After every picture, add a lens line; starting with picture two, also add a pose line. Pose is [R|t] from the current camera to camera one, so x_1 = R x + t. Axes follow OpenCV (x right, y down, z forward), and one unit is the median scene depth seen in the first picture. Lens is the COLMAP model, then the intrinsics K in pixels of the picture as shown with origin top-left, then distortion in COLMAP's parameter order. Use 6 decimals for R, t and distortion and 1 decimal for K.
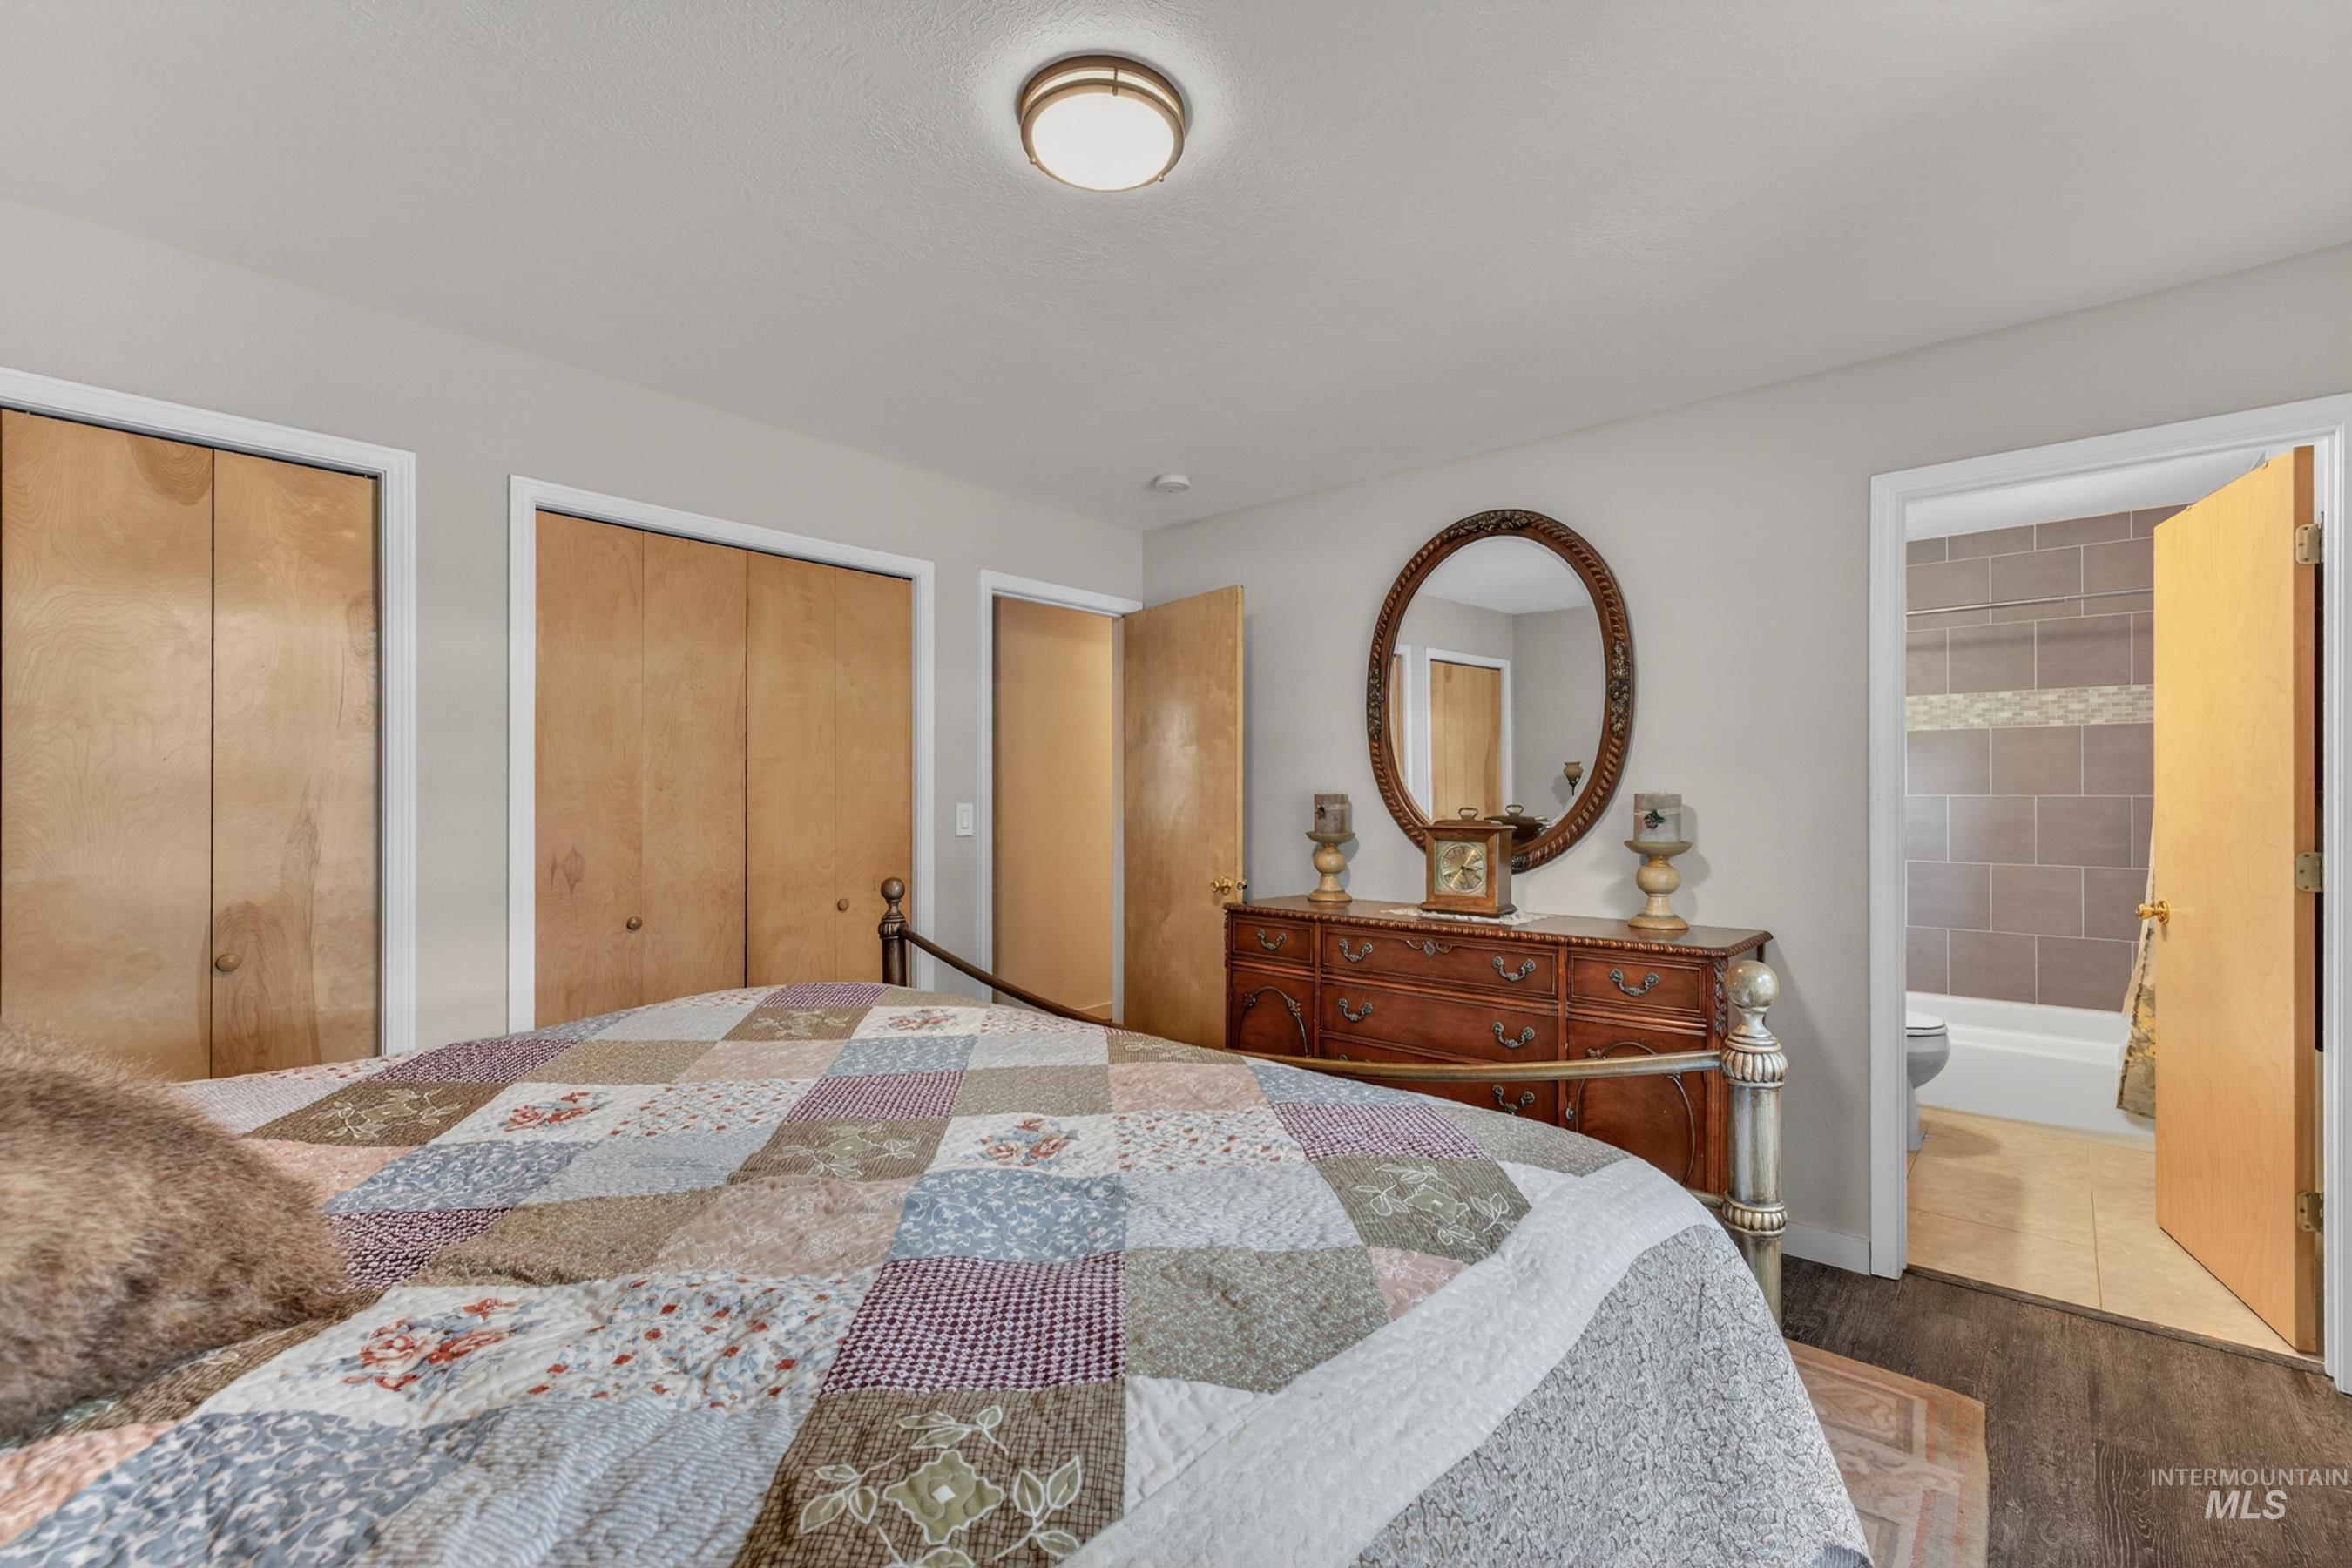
lens RADIAL K [[988.7, 0, 1185.8], [0, 988.7, 790.6], [0, 0, 1]] dist [-0.002484, -0.001304]
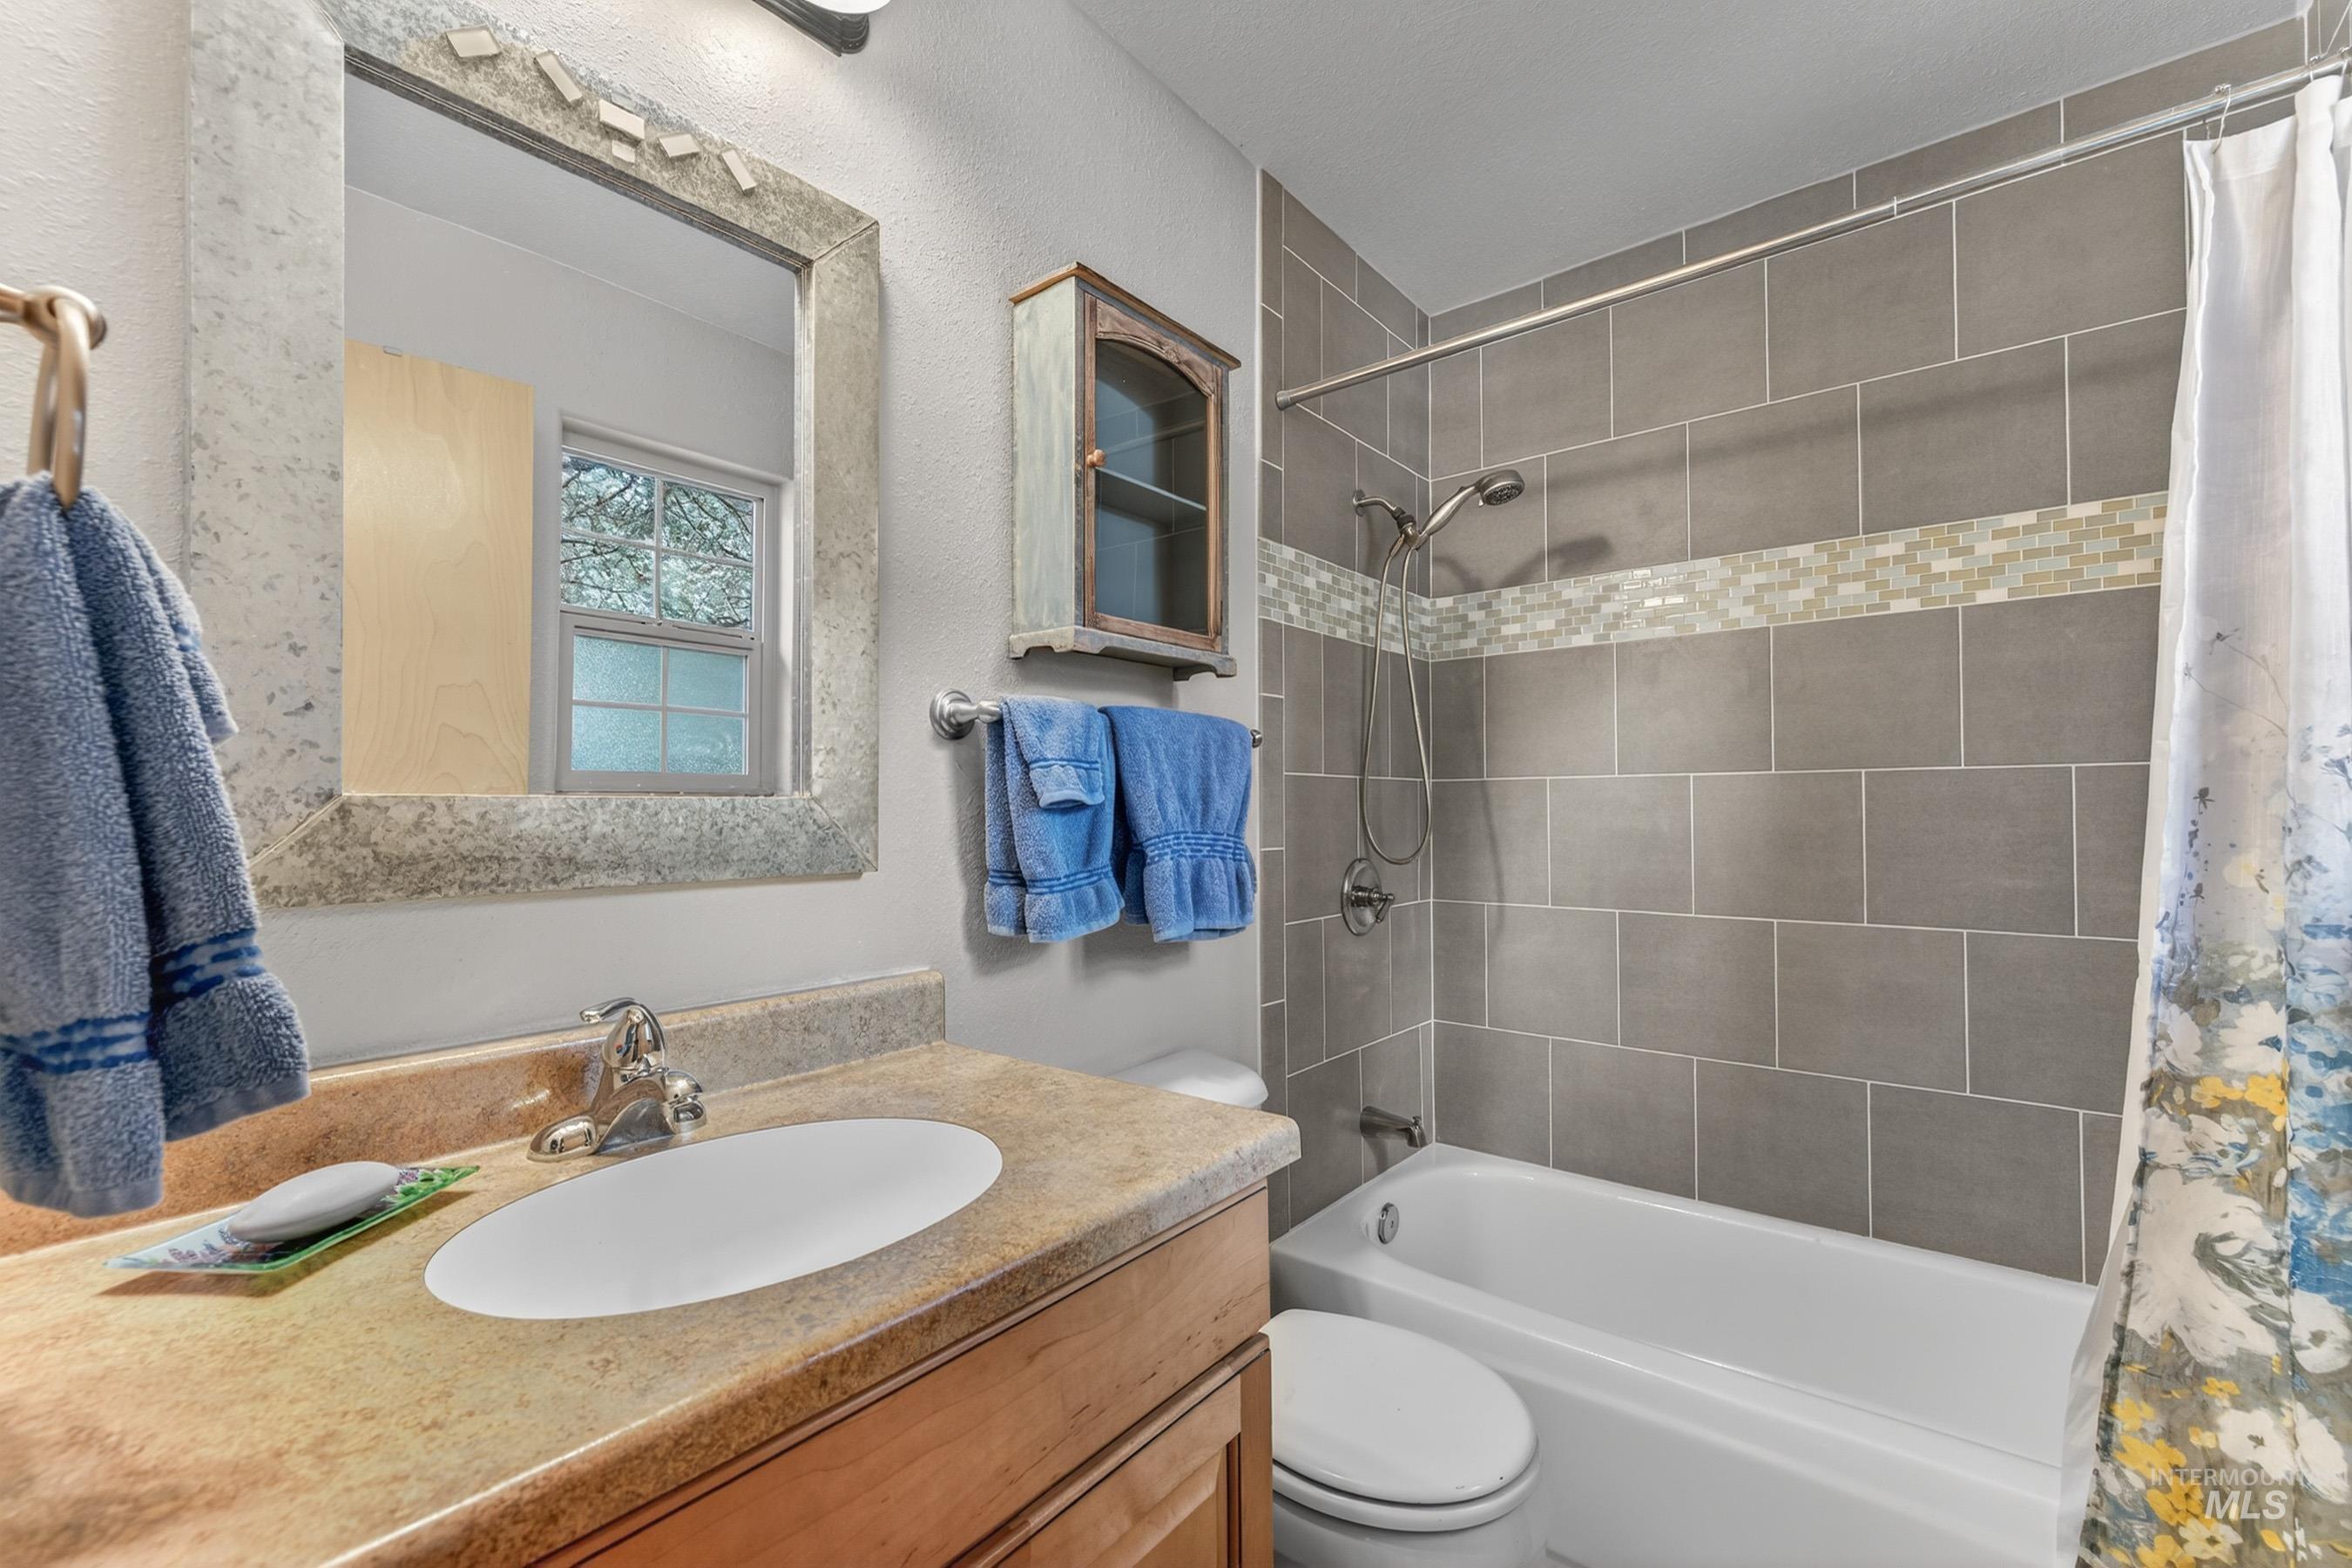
lens RADIAL K [[988.7, 0, 1164.3], [0, 988.7, 790.5], [0, 0, 1]] dist [-0.002484, -0.001304]
pose [[0.999284, -0.000672, 0.037817, 0.533295], [0.001114, 0.999931, -0.011674, 0.019809], [-0.037807, 0.011708, 0.999216, 0.569790]]
